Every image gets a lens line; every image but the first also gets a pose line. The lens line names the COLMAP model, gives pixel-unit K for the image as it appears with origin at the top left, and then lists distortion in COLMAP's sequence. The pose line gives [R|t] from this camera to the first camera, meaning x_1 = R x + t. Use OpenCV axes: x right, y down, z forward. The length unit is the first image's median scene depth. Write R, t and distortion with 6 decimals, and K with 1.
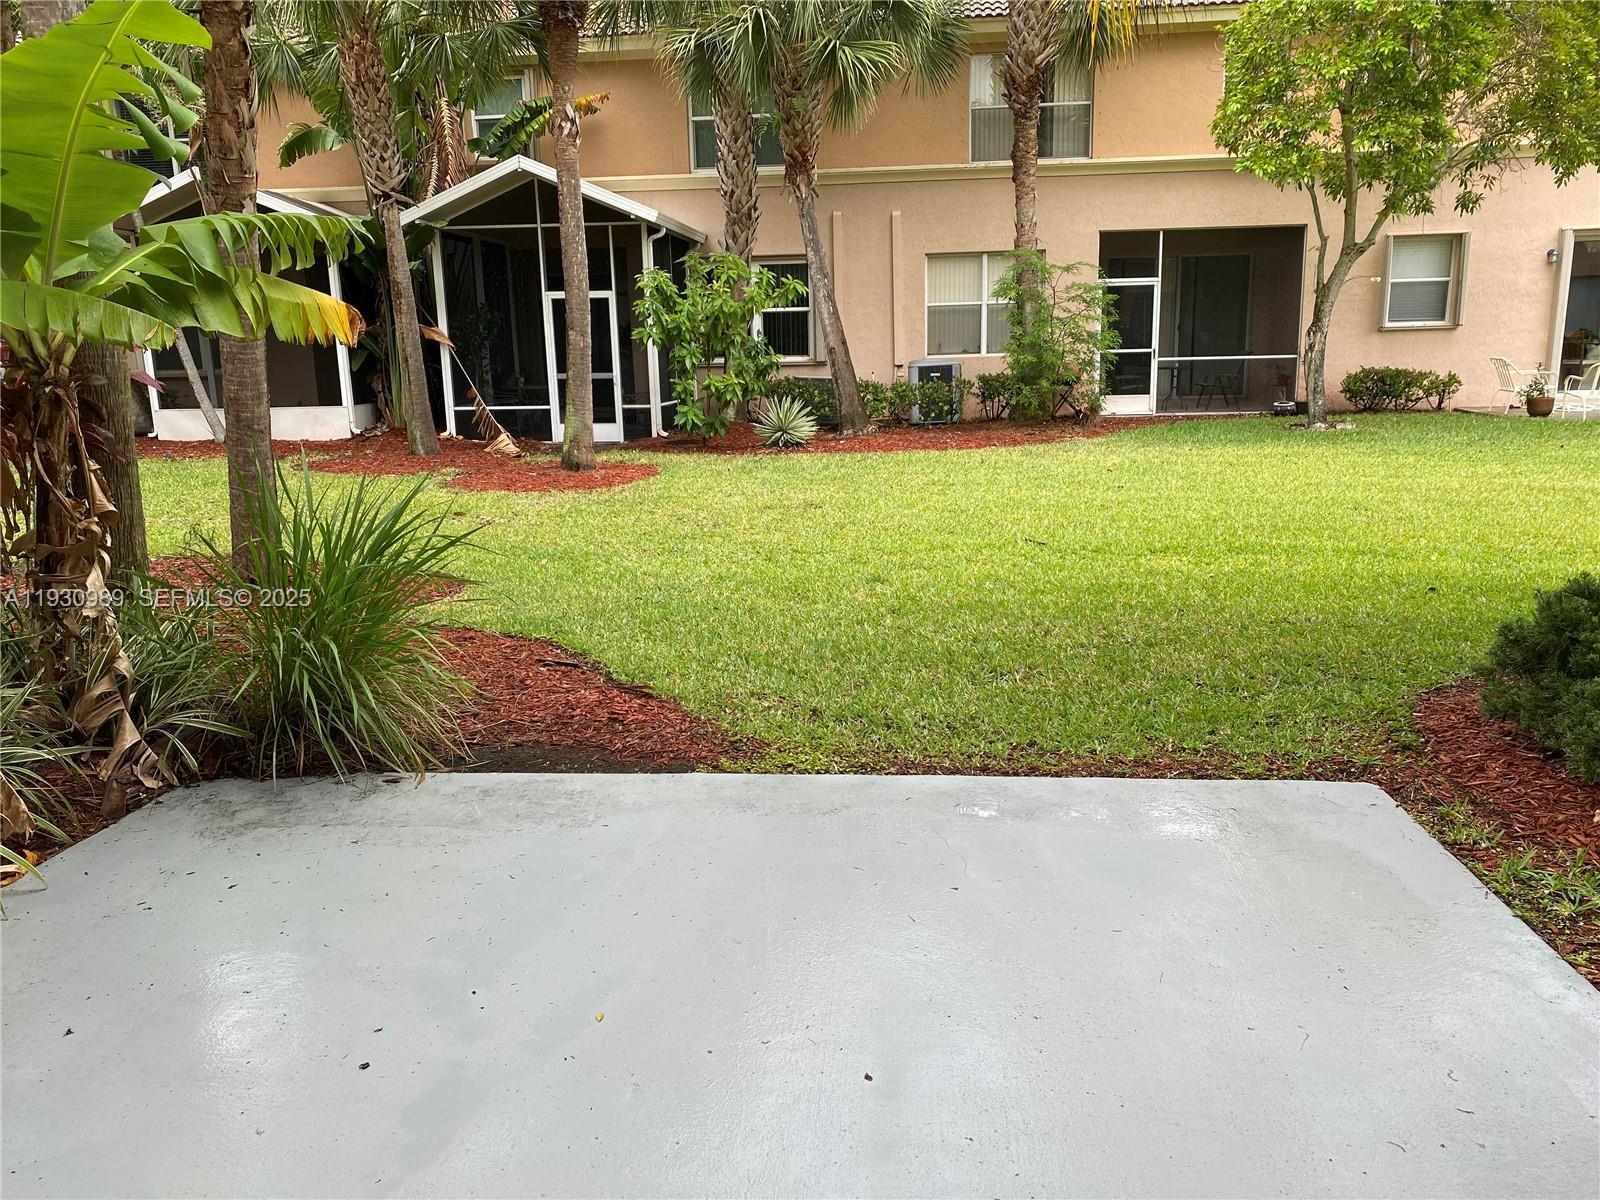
lens RADIAL K [[1195.8, 0, 795.2], [0, 1195.8, 635.1], [0, 0, 1]] dist [0.101789, -0.002395]
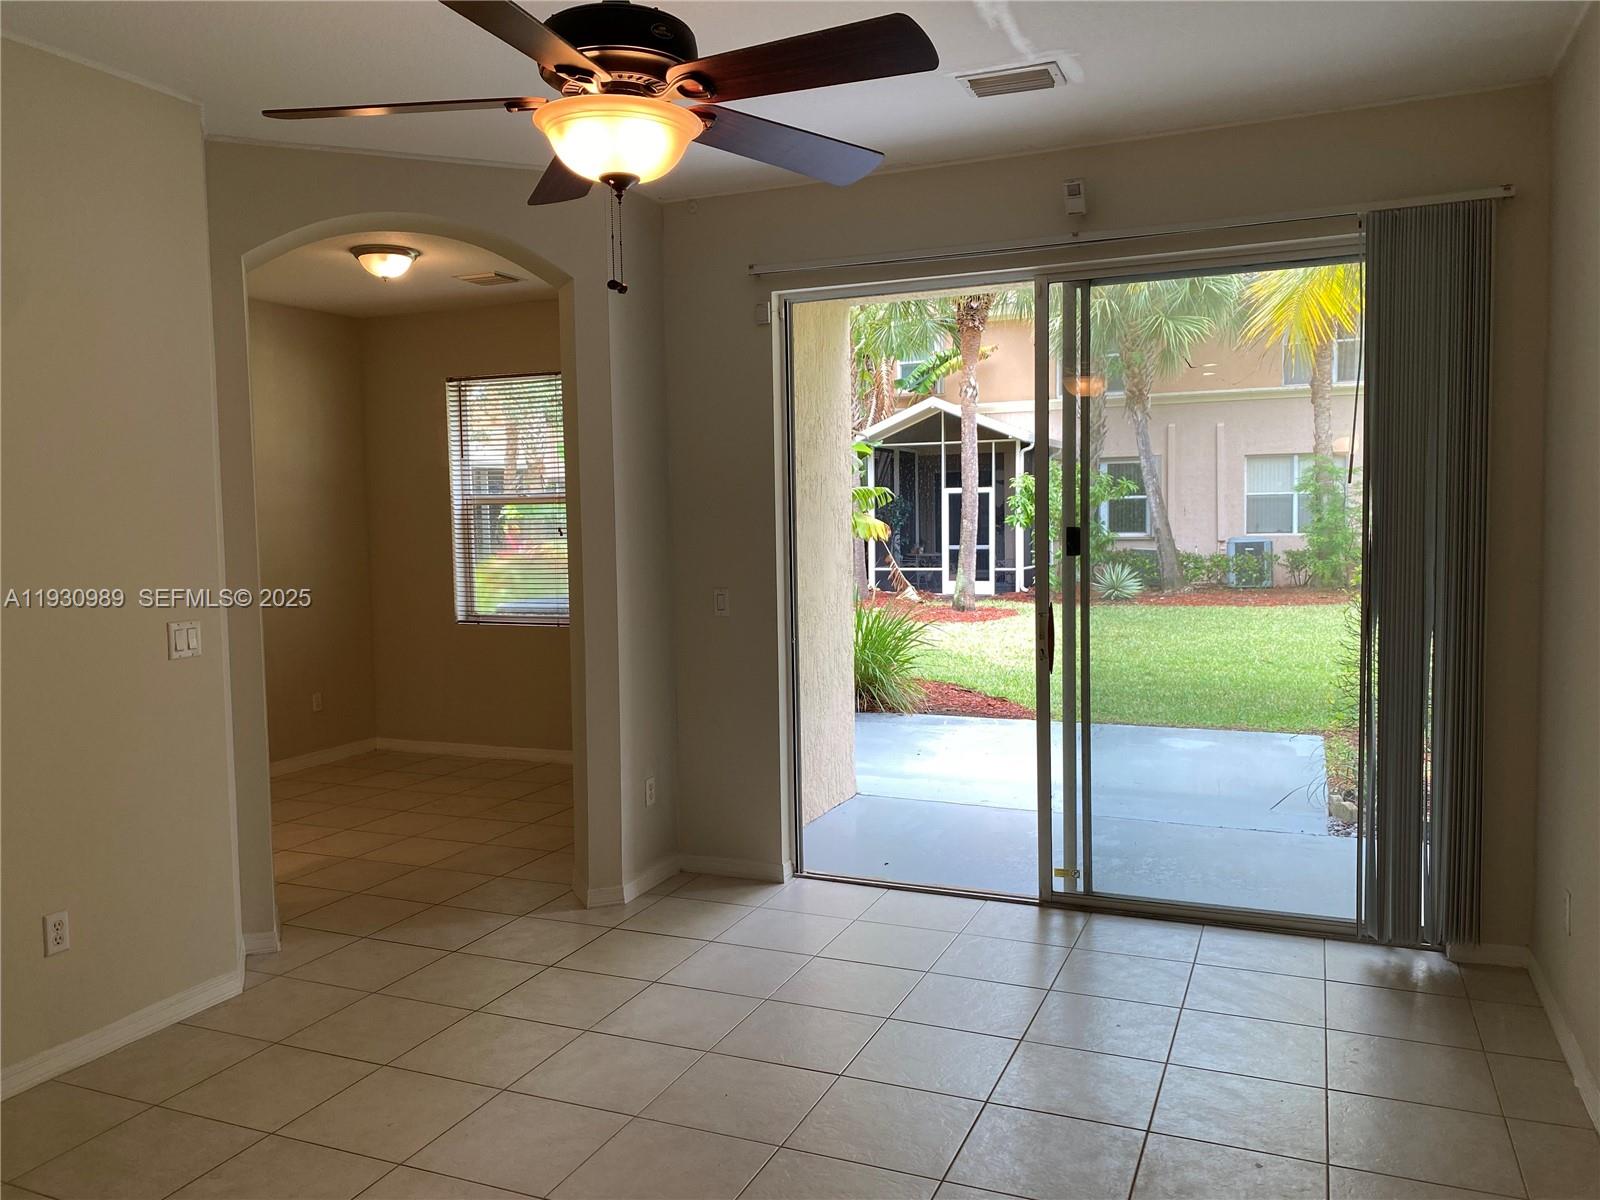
lens RADIAL K [[1230.1, 0, 790.2], [0, 1230.1, 613.8], [0, 0, 1]] dist [0.006314, -0.003949]
pose [[0.954690, 0.029848, -0.296101, 0.048211], [-0.074475, 0.987261, -0.140602, 0.071910], [0.288133, 0.156284, 0.944751, -0.369988]]
